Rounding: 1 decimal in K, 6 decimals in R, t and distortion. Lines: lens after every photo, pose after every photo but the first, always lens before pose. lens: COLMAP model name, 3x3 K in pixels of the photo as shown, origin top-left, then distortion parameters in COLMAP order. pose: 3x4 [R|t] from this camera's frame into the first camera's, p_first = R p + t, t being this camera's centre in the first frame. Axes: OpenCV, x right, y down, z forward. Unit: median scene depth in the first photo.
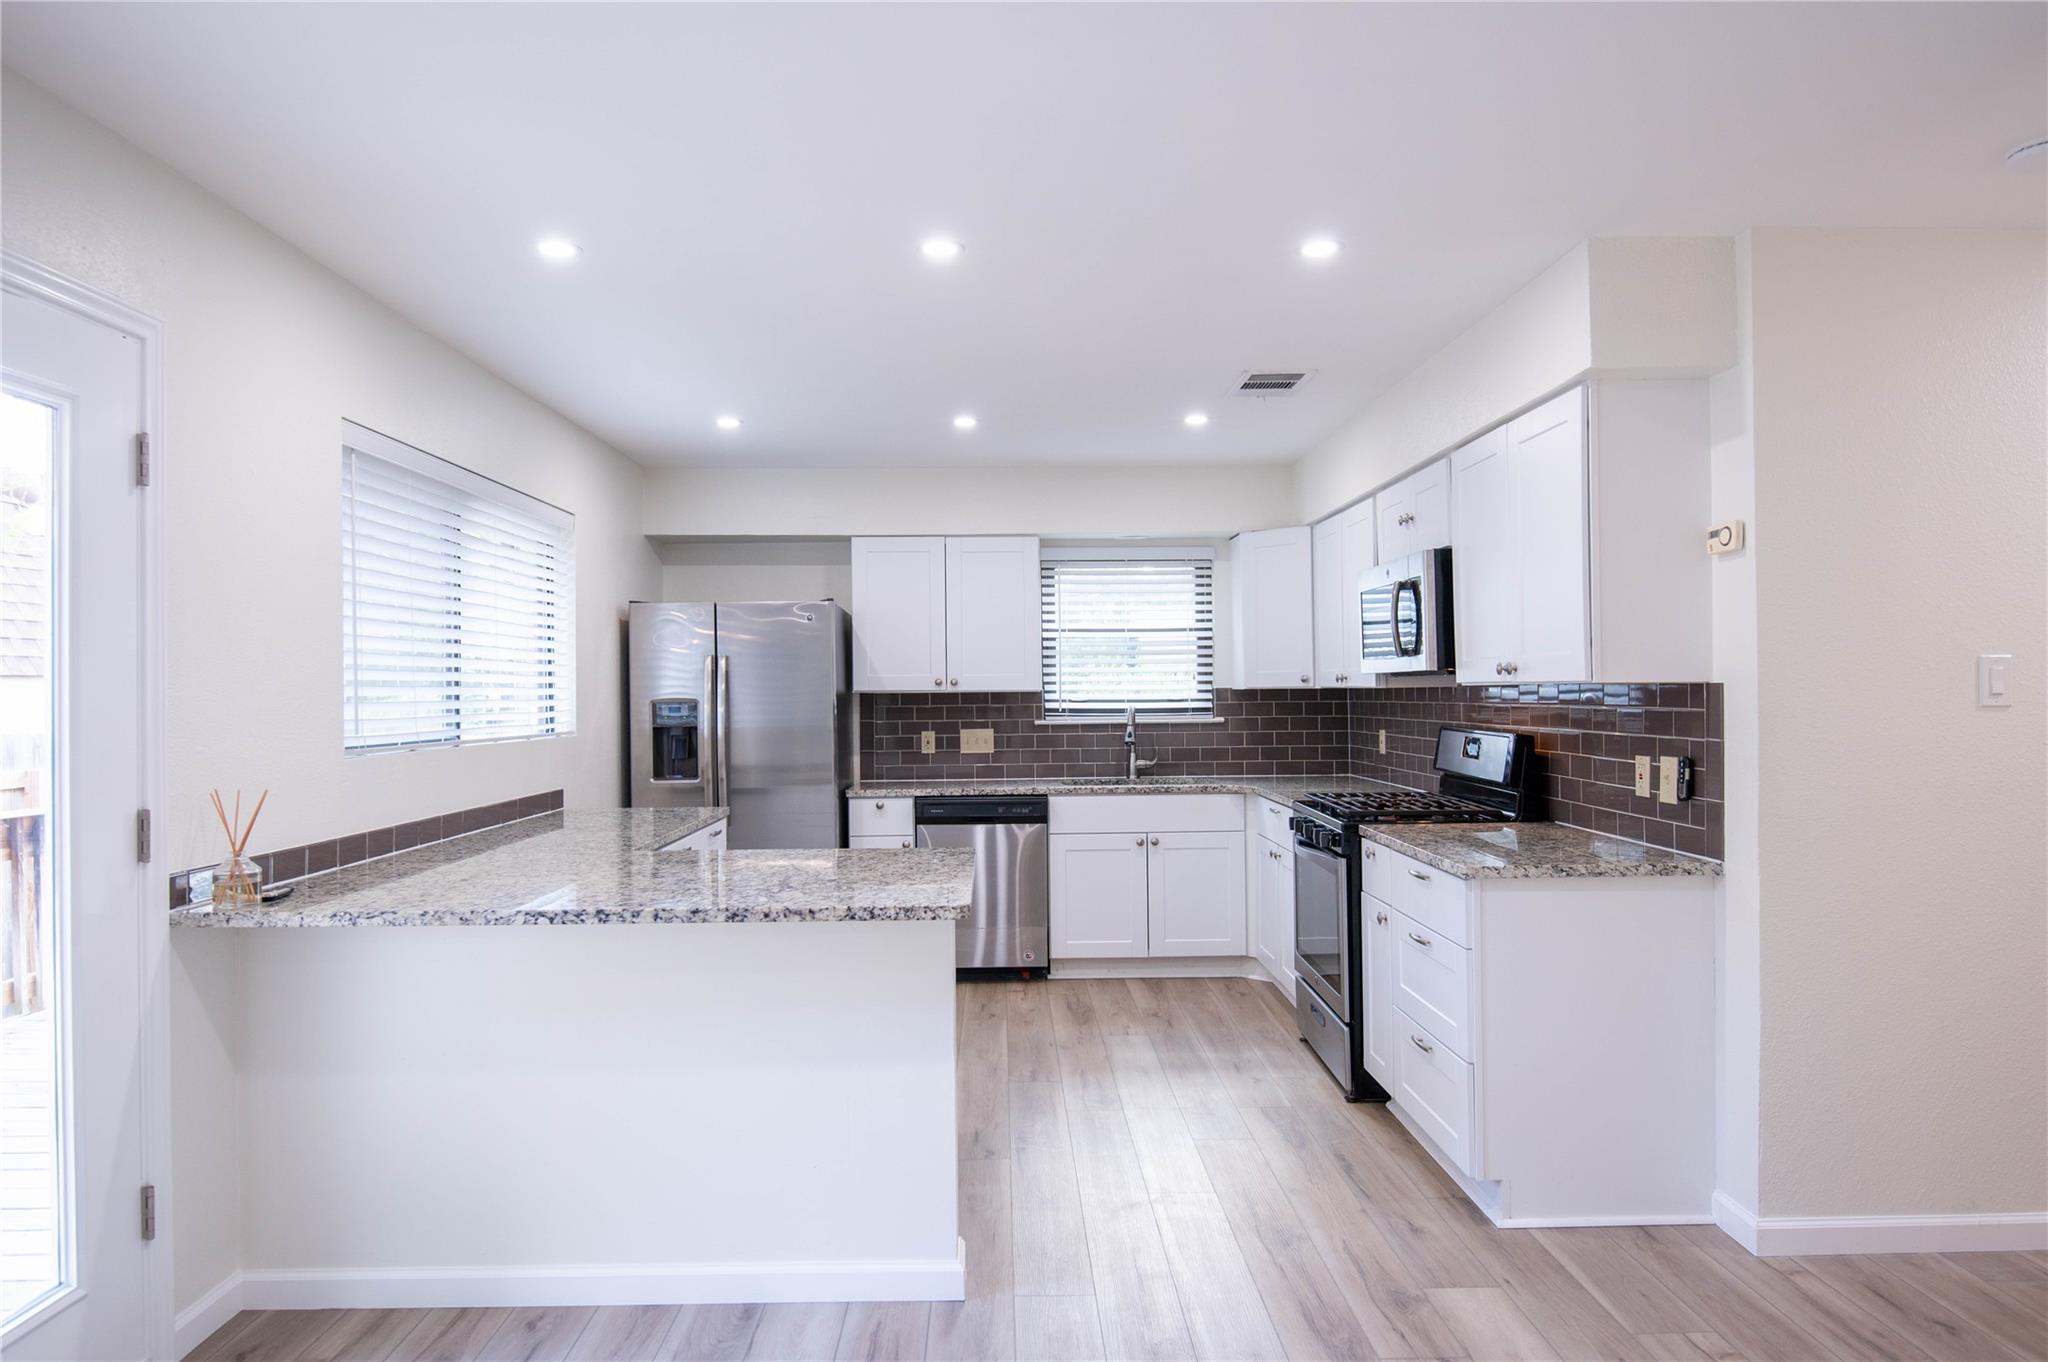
lens RADIAL K [[1261.5, 0, 1024.0], [0, 1261.5, 681.0], [0, 0, 1]] dist [-0.006890, -0.004791]
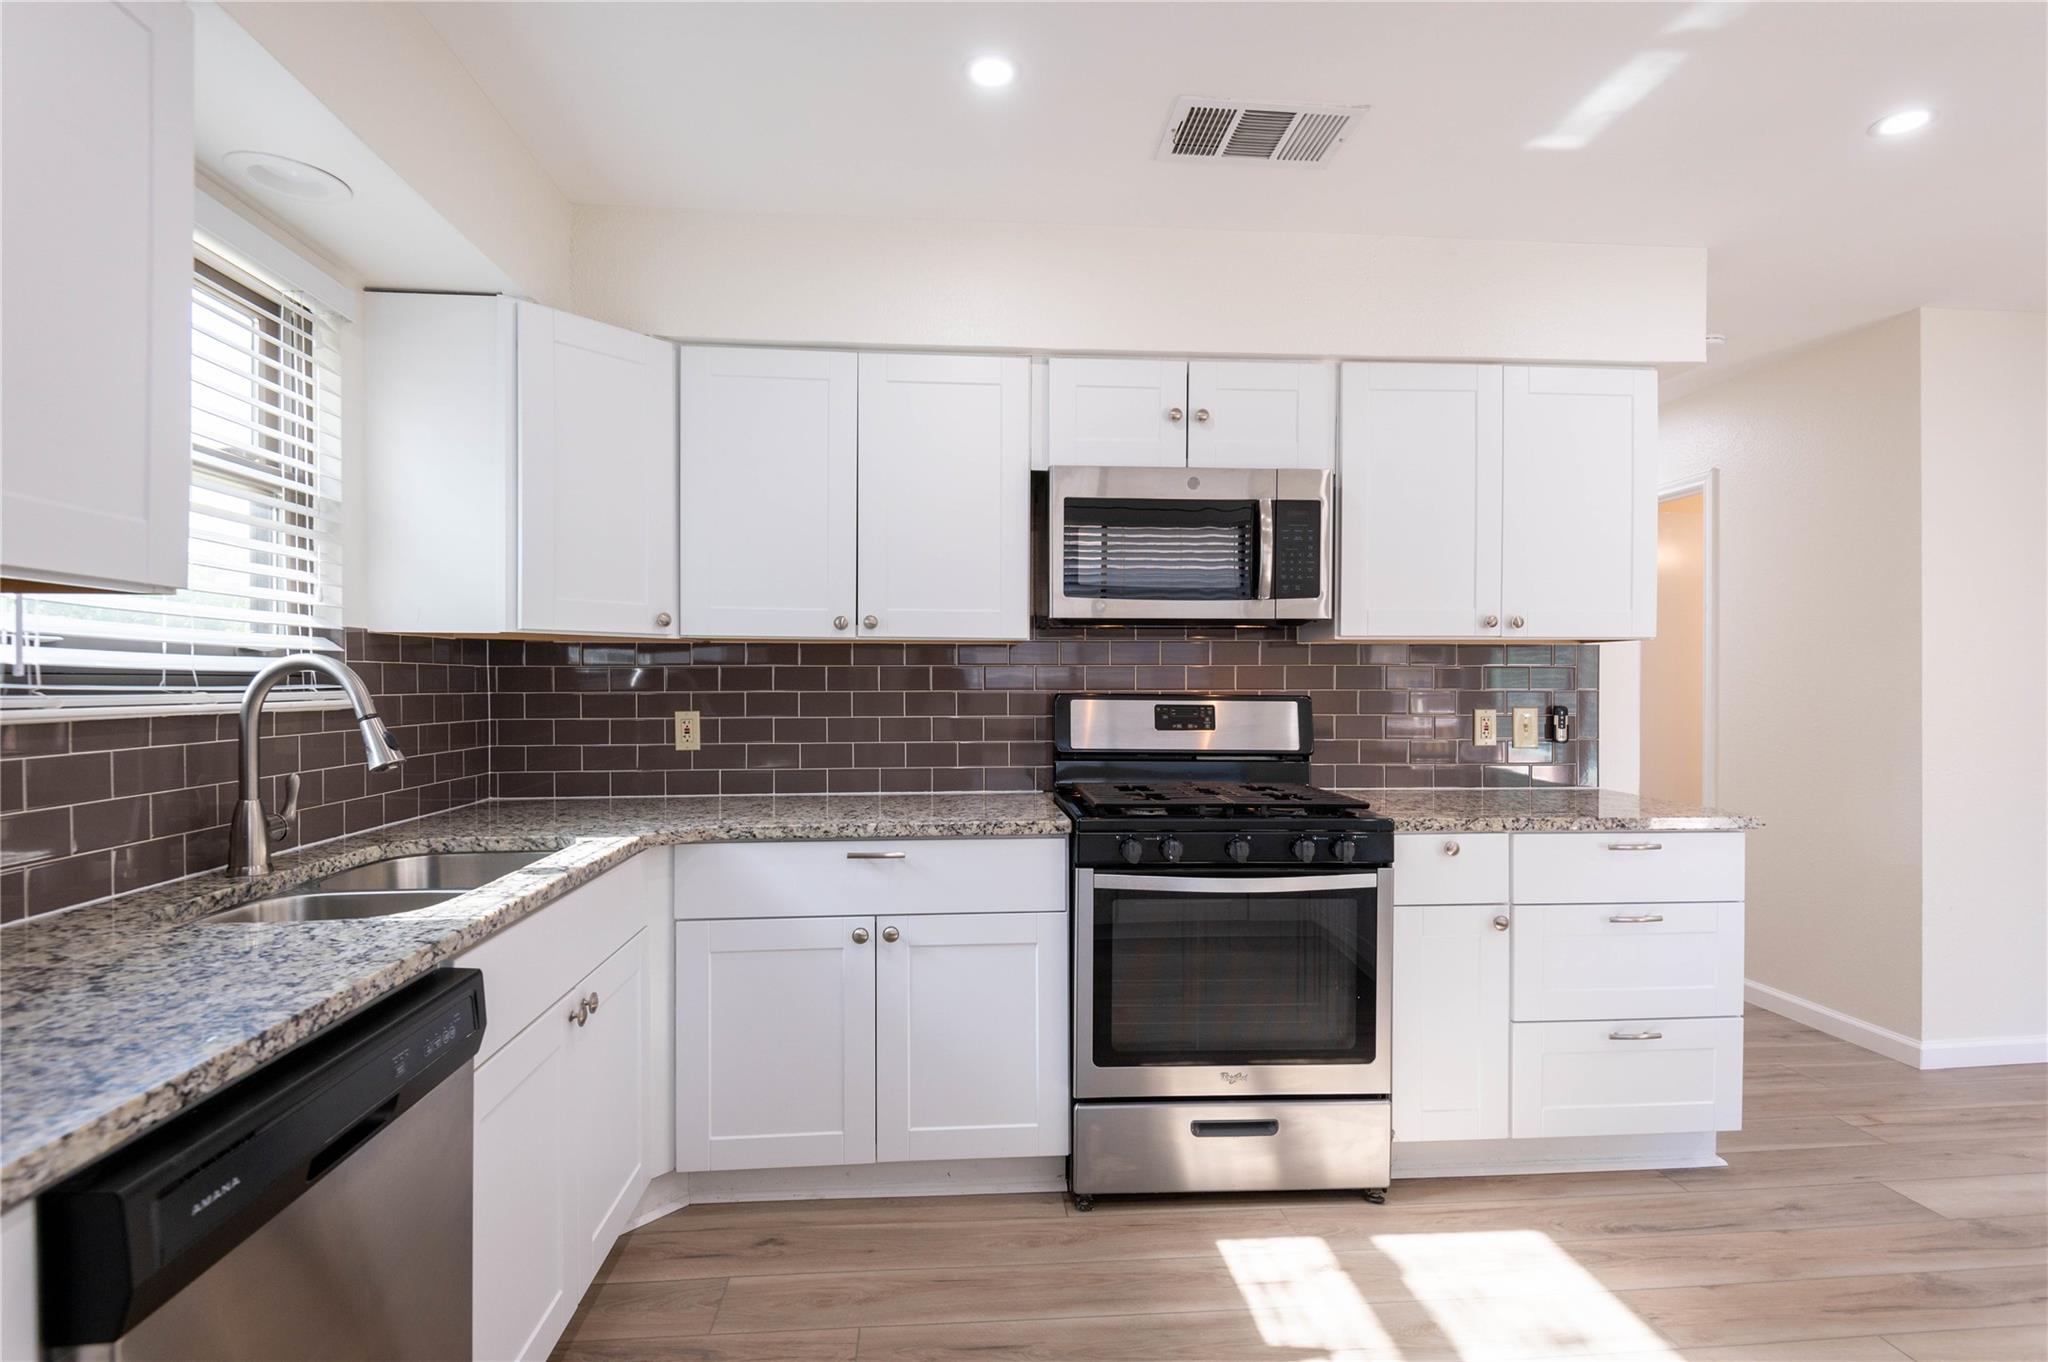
lens RADIAL K [[1019.6, 0, 1024.0], [0, 1019.6, 681.0], [0, 0, 1]] dist [-0.002722, -0.000875]
pose [[-0.068220, 0.010753, 0.997612, -0.297795], [-0.007064, 0.999912, -0.011261, 0.038220], [-0.997645, -0.007816, -0.068138, 1.169319]]
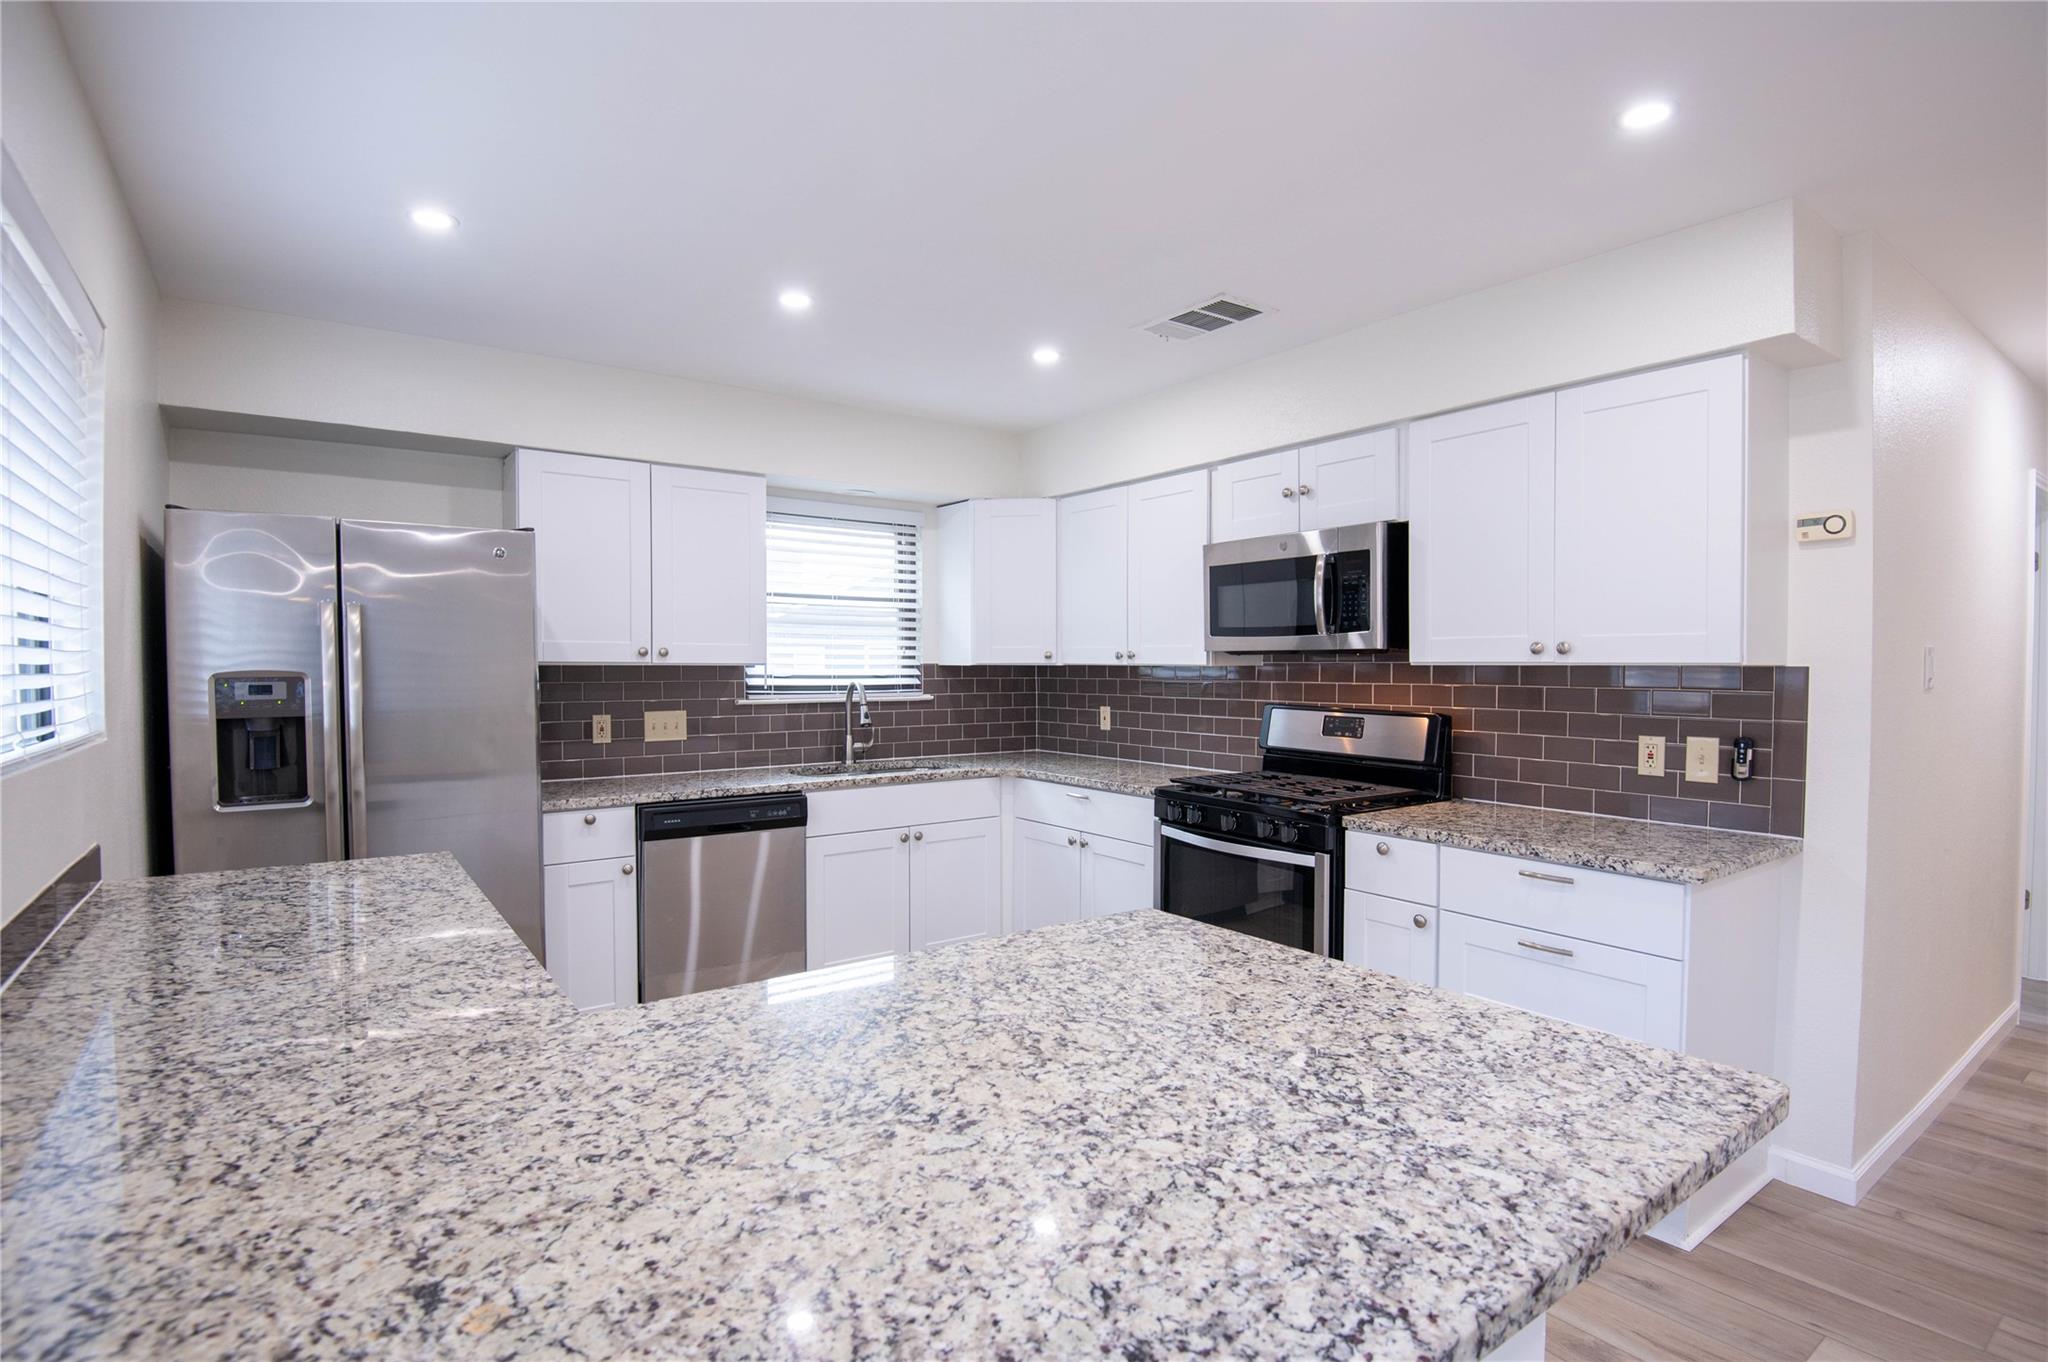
lens RADIAL K [[1019.6, 0, 1024.0], [0, 1019.6, 681.0], [0, 0, 1]] dist [-0.002722, -0.000875]
pose [[0.818861, 0.001125, 0.573990, -0.324753], [-0.014634, 0.999714, 0.018917, 0.004748], [-0.573805, -0.023890, 0.818644, 0.489439]]
